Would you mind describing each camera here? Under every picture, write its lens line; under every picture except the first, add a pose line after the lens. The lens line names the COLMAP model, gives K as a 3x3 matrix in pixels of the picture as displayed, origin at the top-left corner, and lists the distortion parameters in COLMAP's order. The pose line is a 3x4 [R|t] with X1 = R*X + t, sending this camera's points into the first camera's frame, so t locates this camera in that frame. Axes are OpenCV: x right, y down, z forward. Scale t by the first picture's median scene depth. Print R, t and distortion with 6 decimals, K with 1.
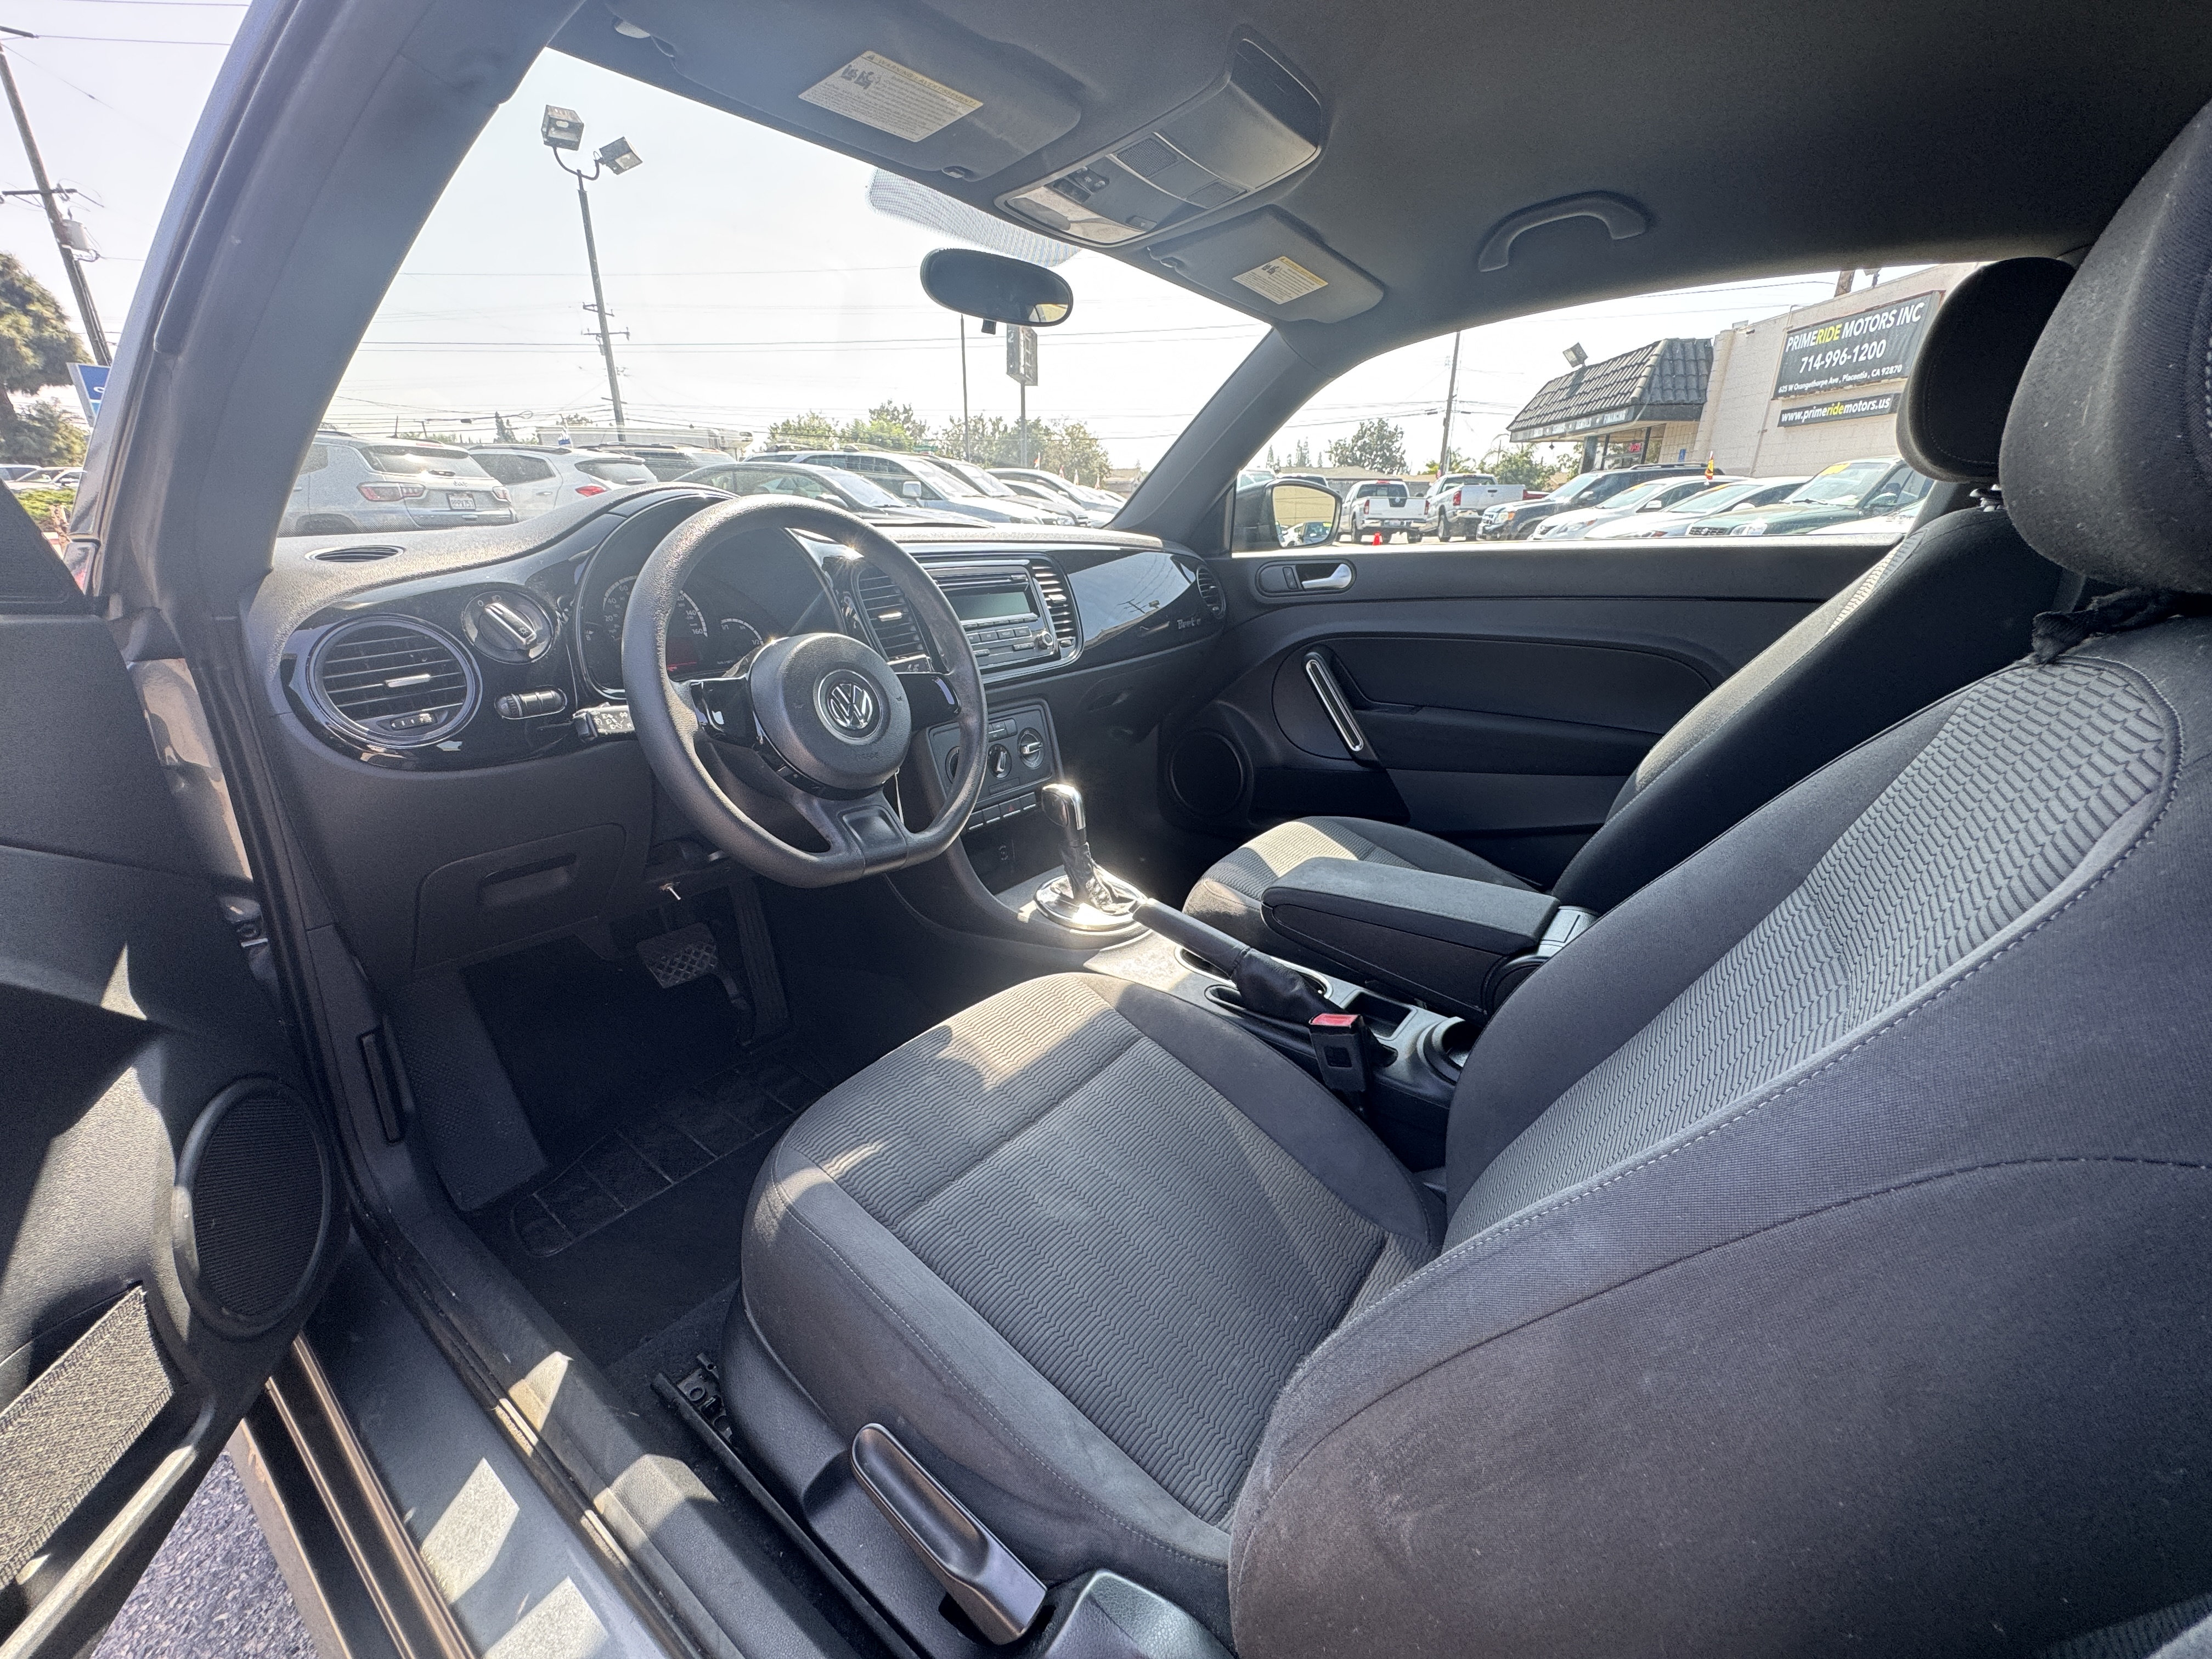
lens RADIAL K [[886.3, 0, 1100.2], [0, 886.3, 817.1], [0, 0, 1]] dist [-0.003558, -0.000776]
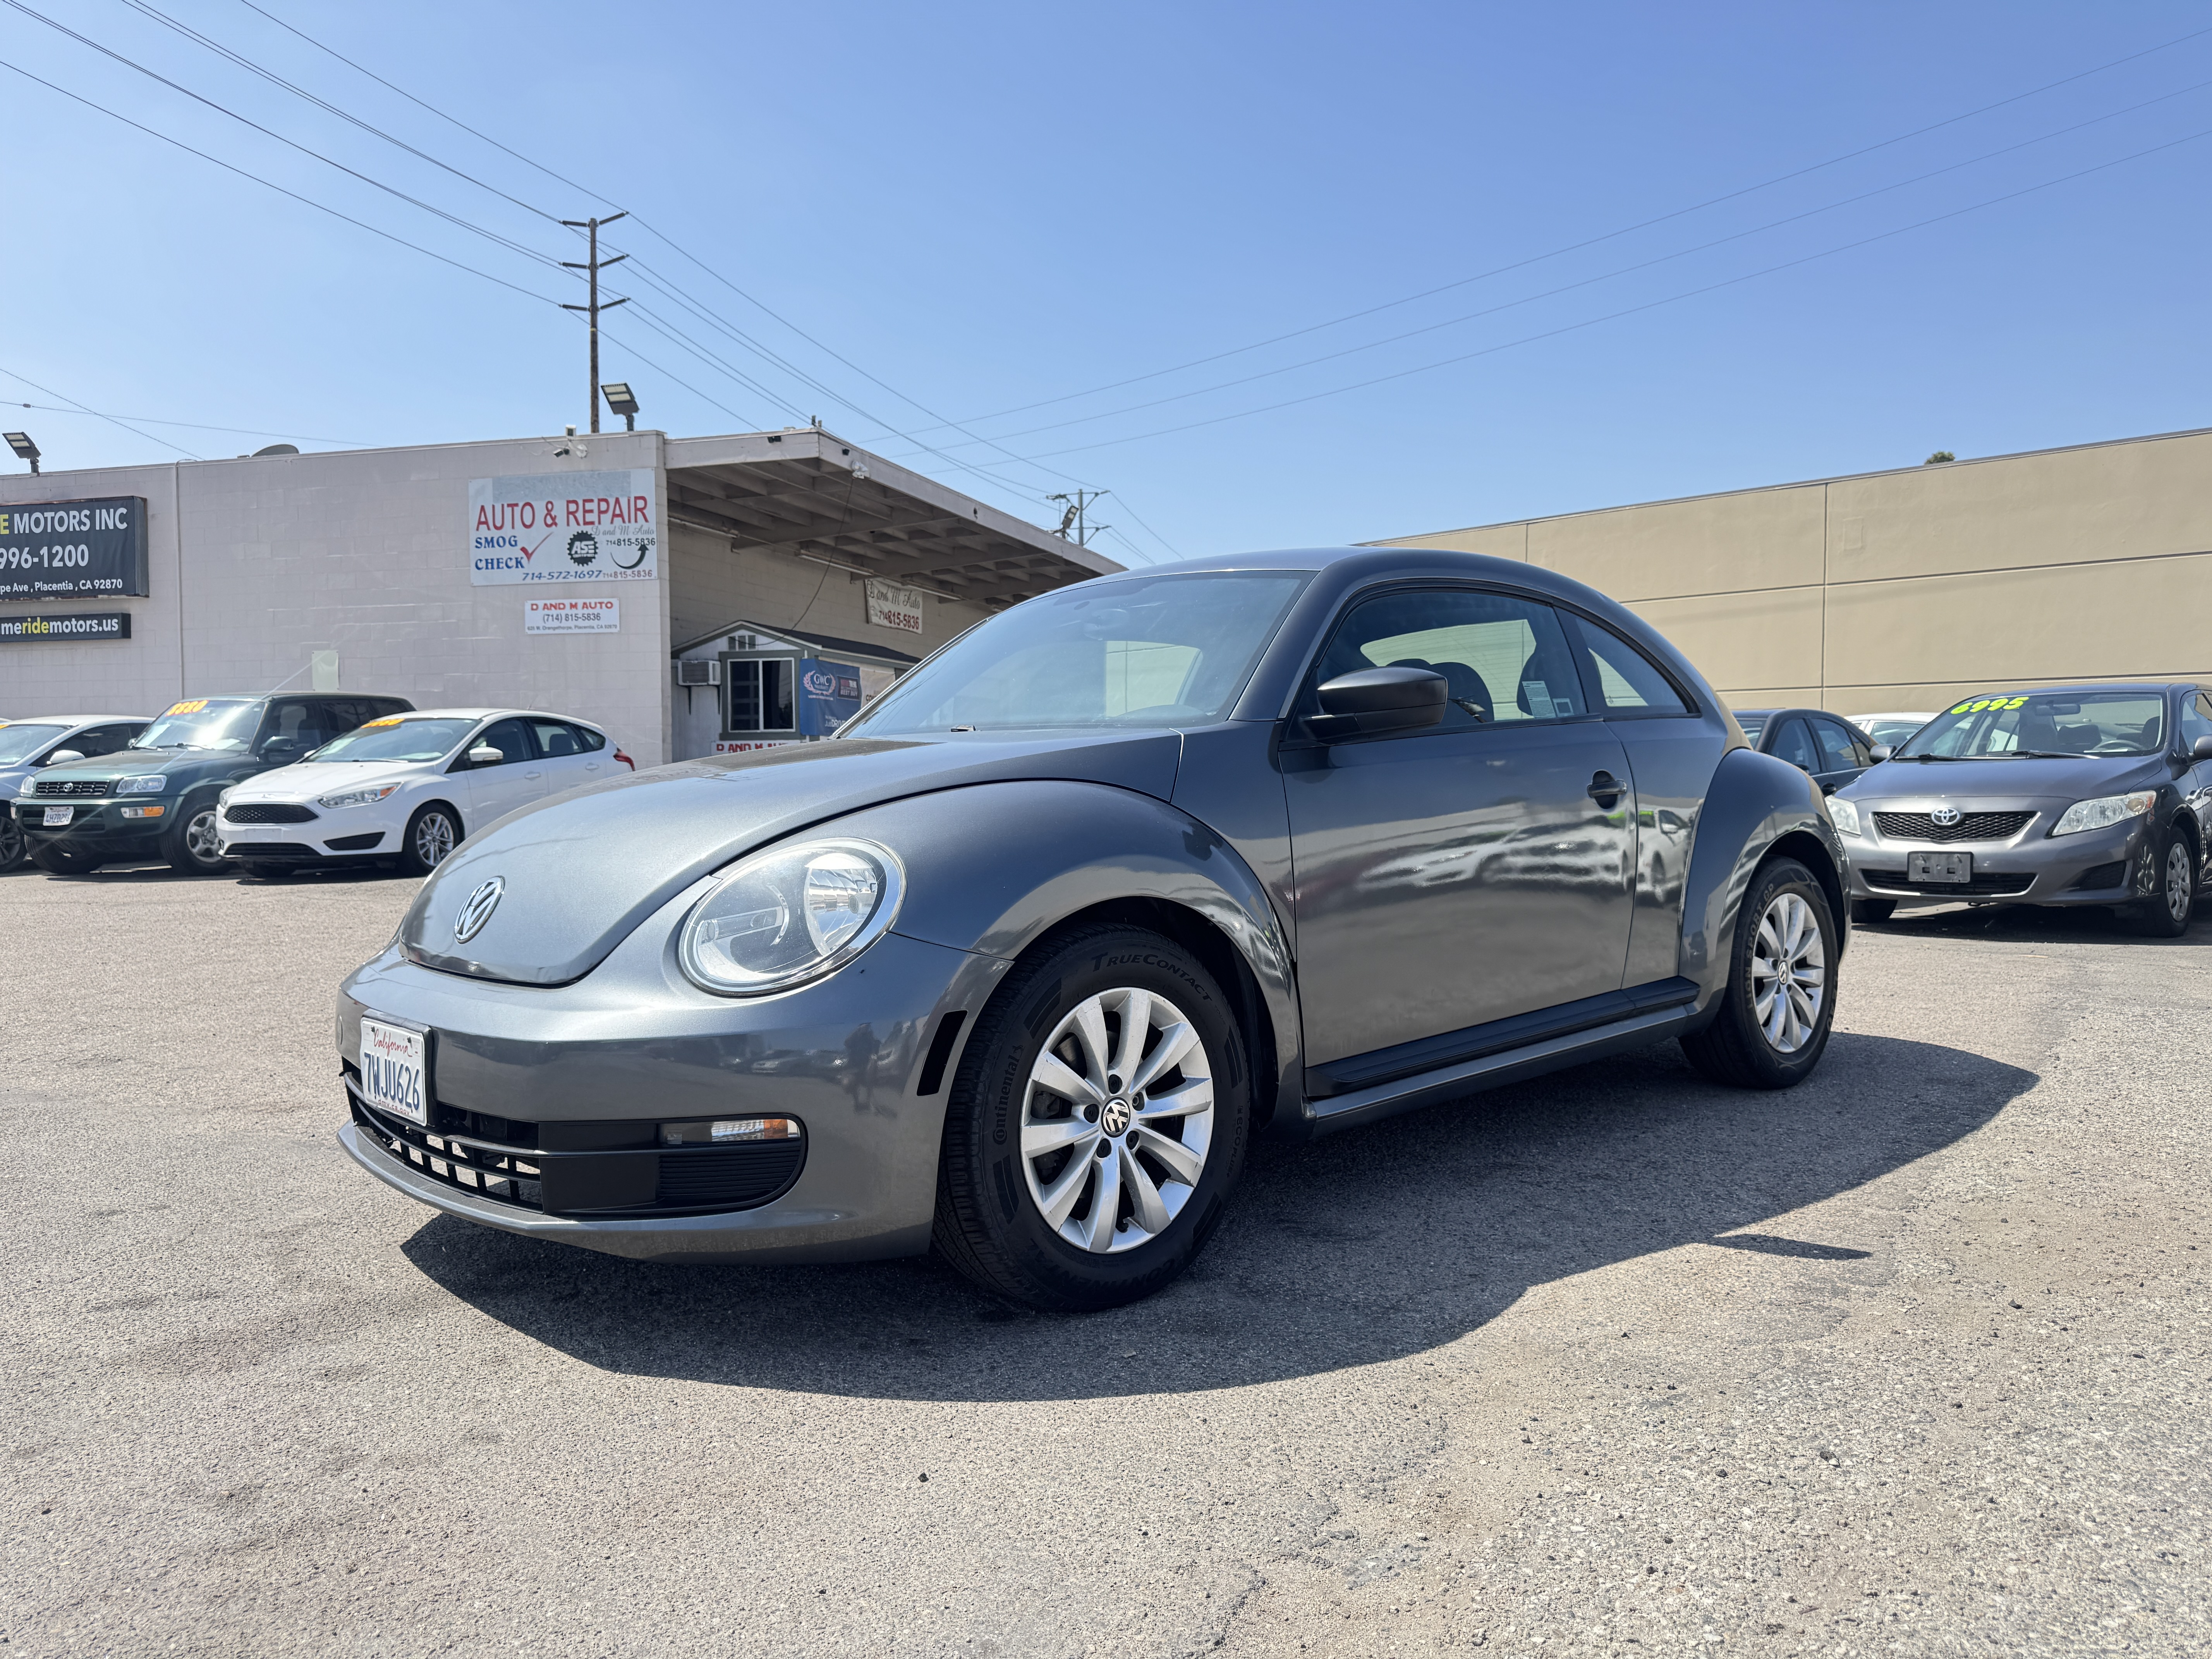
lens RADIAL K [[1555.0, 0, 1106.0], [0, 1555.0, 829.5], [0, 0, 1]] dist [0.094657, -0.200355]
pose [[0.185402, -0.041945, 0.981767, -0.153218], [0.327272, 0.944687, -0.021443, -0.001596], [-0.926563, 0.325280, 0.188875, 0.017738]]
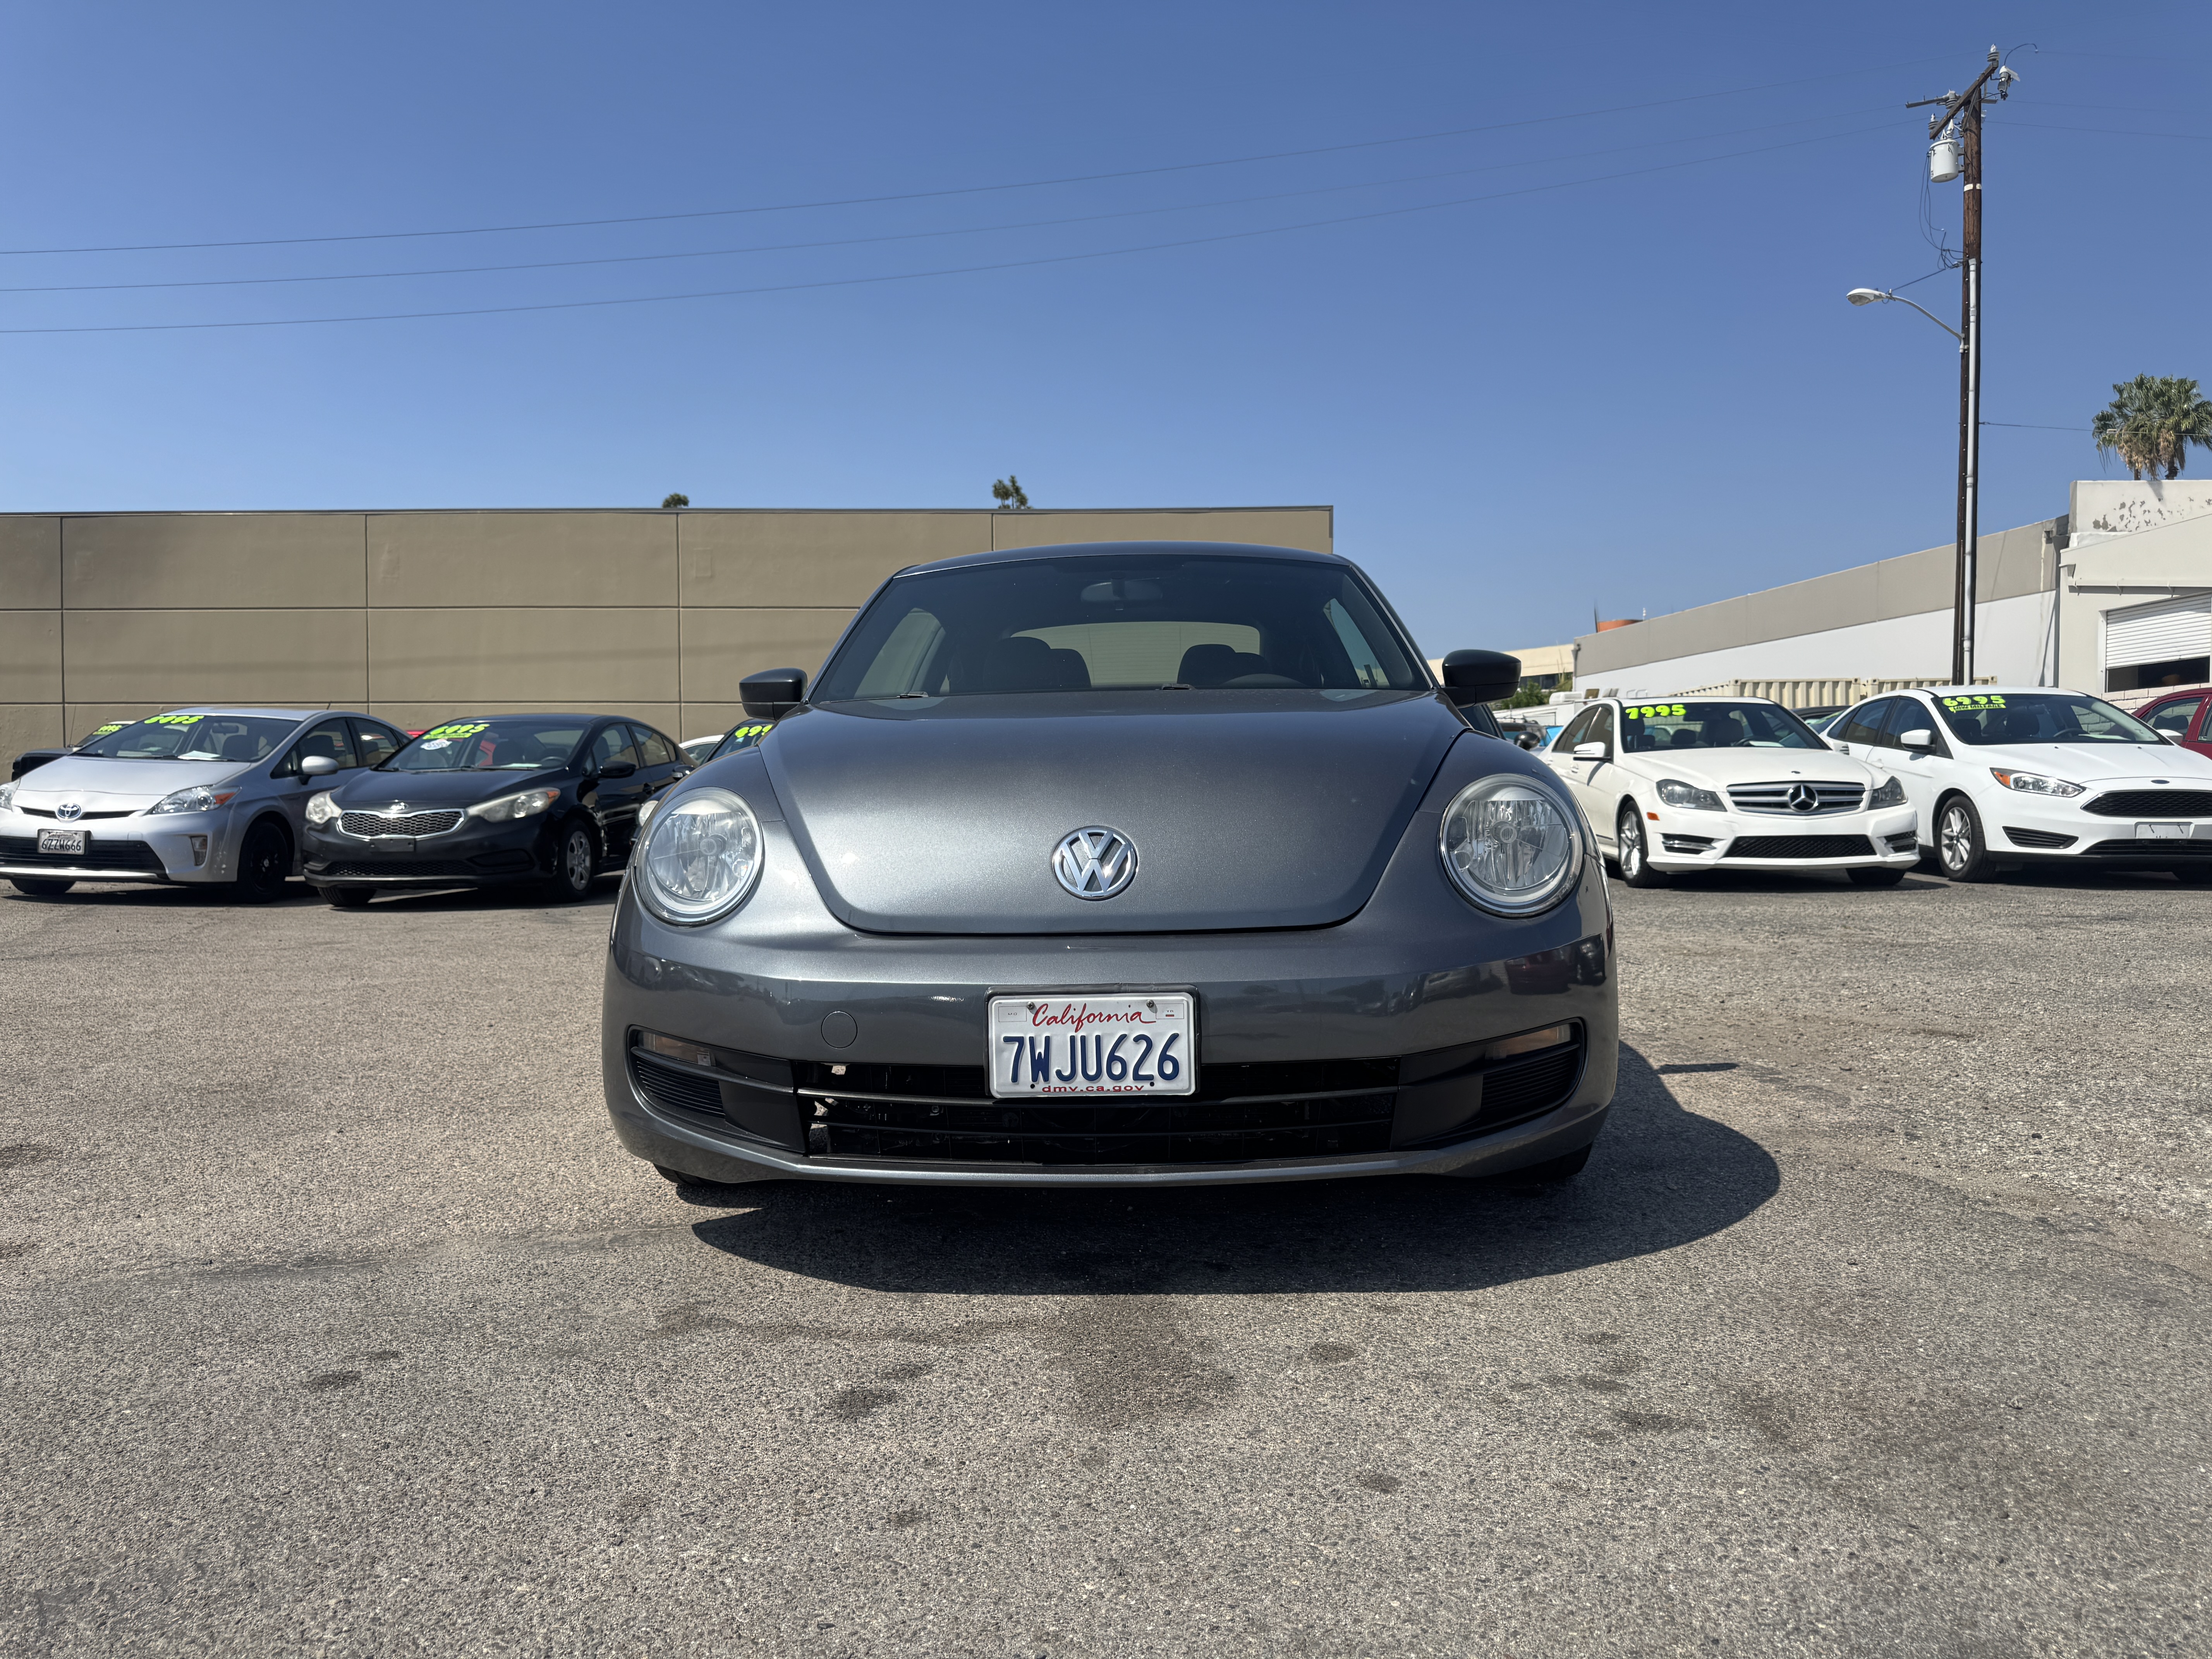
lens RADIAL K [[1581.9, 0, 1144.3], [0, 1581.9, 811.9], [0, 0, 1]] dist [0.079301, -0.078348]
pose [[-0.576815, -0.021680, 0.816587, -0.136726], [0.263621, 0.941221, 0.211204, -0.035869], [-0.773167, 0.337095, -0.537195, 0.129693]]
